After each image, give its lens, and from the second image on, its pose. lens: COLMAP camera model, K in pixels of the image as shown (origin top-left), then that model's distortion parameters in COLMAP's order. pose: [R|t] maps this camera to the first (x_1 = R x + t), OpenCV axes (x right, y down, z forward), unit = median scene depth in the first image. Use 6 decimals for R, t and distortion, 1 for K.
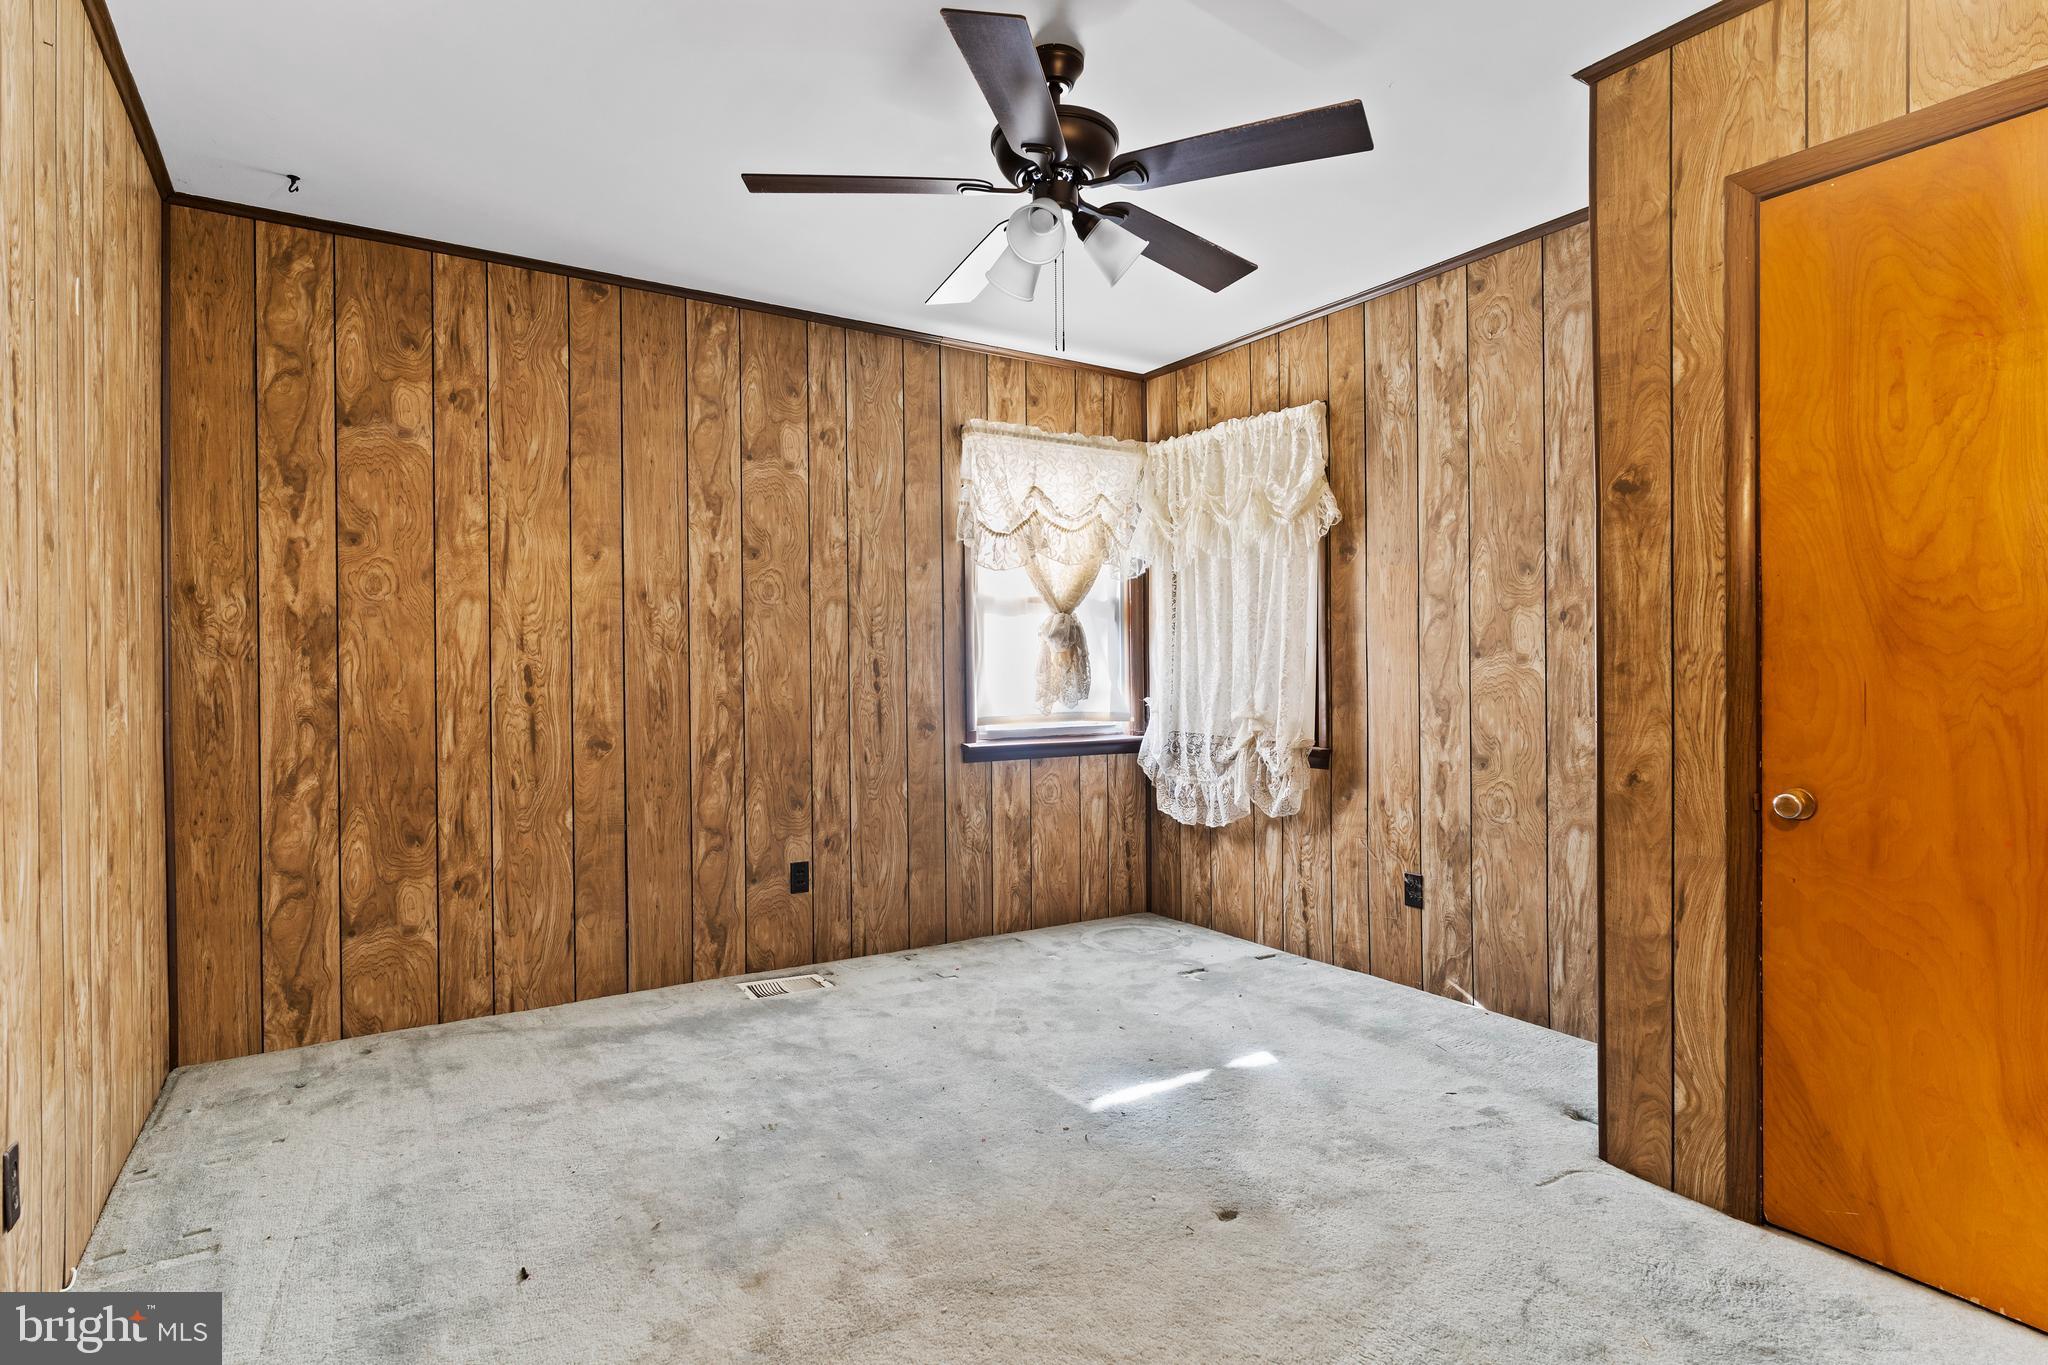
lens RADIAL K [[1051.5, 0, 1018.5], [0, 1051.5, 680.7], [0, 0, 1]] dist [-0.007465, 0.003111]
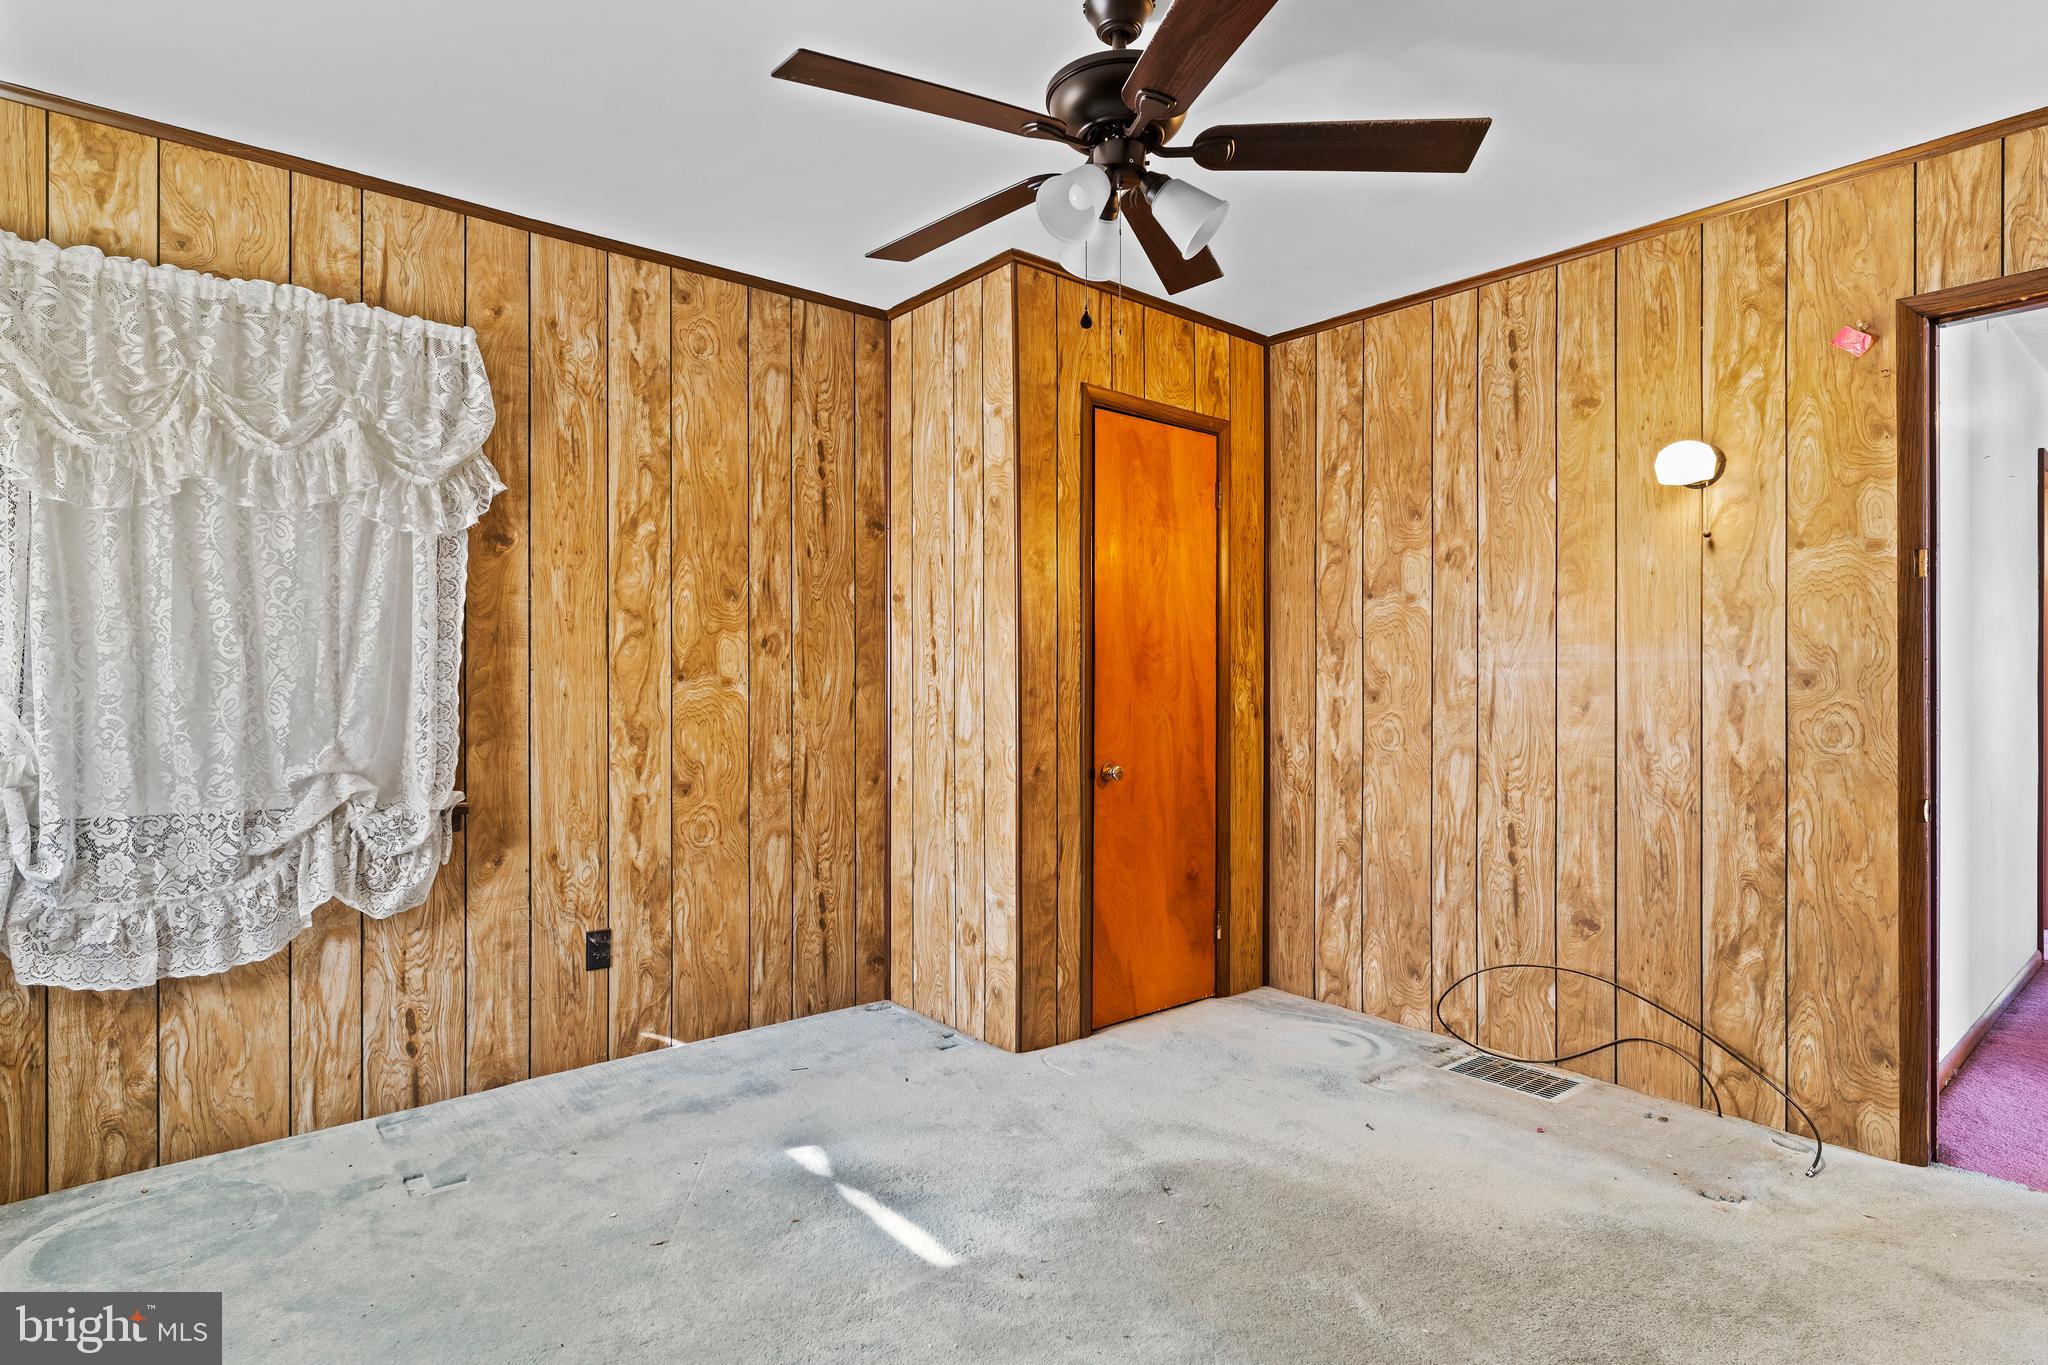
lens RADIAL K [[1051.5, 0, 1015.0], [0, 1051.5, 672.7], [0, 0, 1]] dist [-0.007465, 0.003111]
pose [[-0.124110, 0.004997, 0.992256, -0.554362], [0.009788, 0.999945, -0.003812, -0.022389], [-0.992220, 0.009239, -0.124152, 0.813637]]
